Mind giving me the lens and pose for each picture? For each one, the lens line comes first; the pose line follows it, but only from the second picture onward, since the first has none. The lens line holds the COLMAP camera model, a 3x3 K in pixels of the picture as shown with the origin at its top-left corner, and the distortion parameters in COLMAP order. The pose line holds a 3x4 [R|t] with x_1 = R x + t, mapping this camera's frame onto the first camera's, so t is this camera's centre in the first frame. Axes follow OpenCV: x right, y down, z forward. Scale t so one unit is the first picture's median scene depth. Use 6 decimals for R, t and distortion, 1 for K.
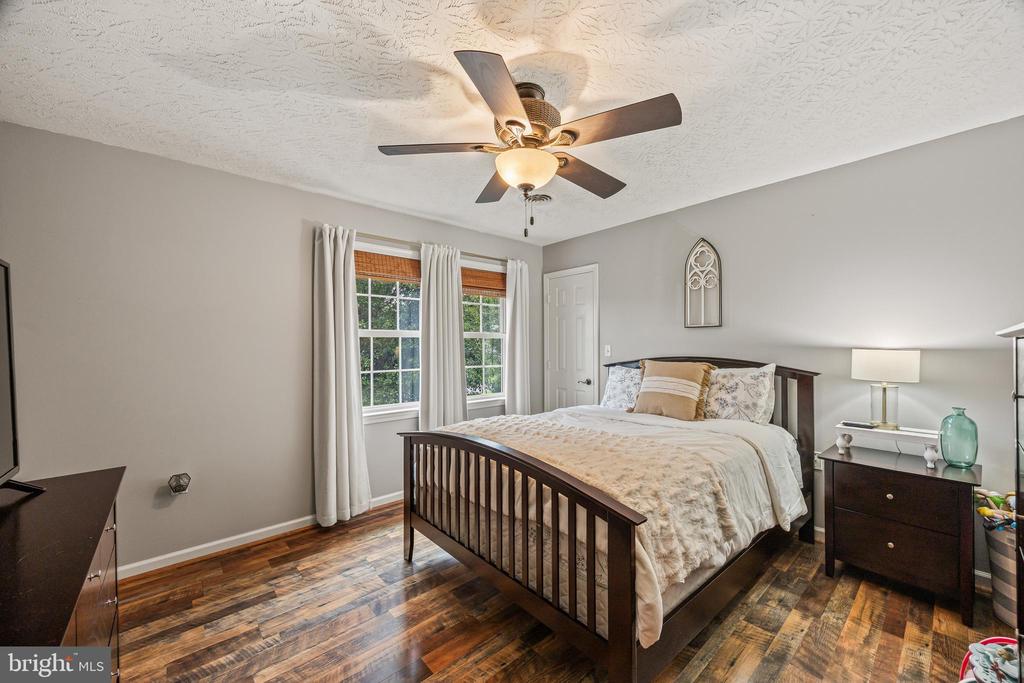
lens RADIAL K [[397.4, 0, 521.6], [0, 397.4, 346.5], [0, 0, 1]] dist [0.001881, 0.000829]
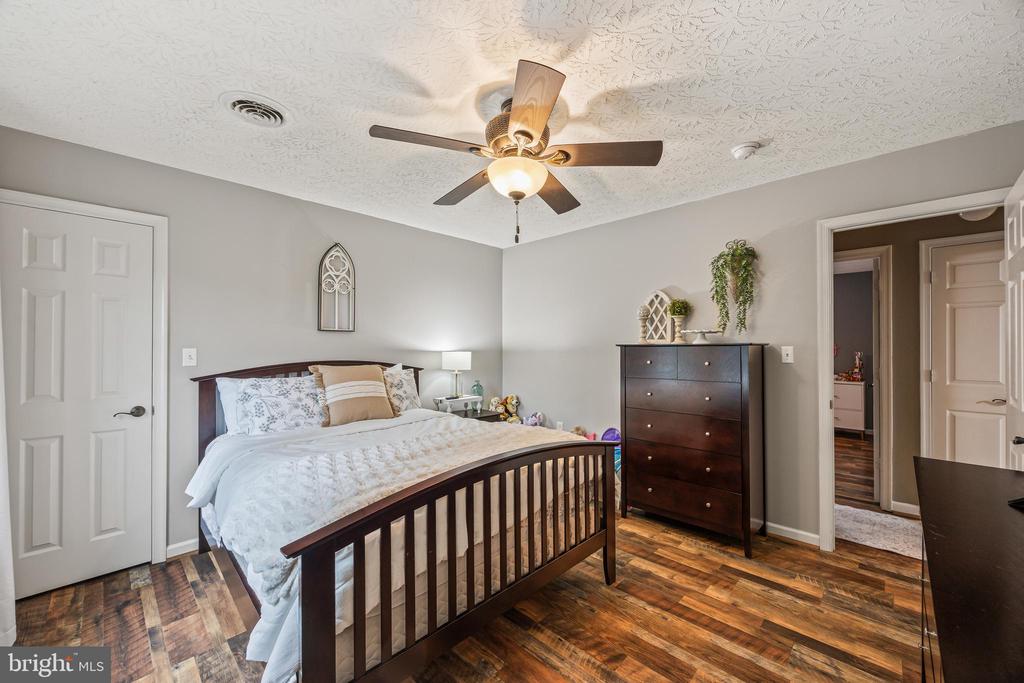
lens RADIAL K [[397.4, 0, 518.7], [0, 397.4, 347.0], [0, 0, 1]] dist [0.001881, 0.000829]
pose [[-0.079801, 0.010827, 0.996752, -0.706039], [0.005902, 0.999929, -0.010389, 0.005842], [-0.996793, 0.005054, -0.079859, 0.747714]]
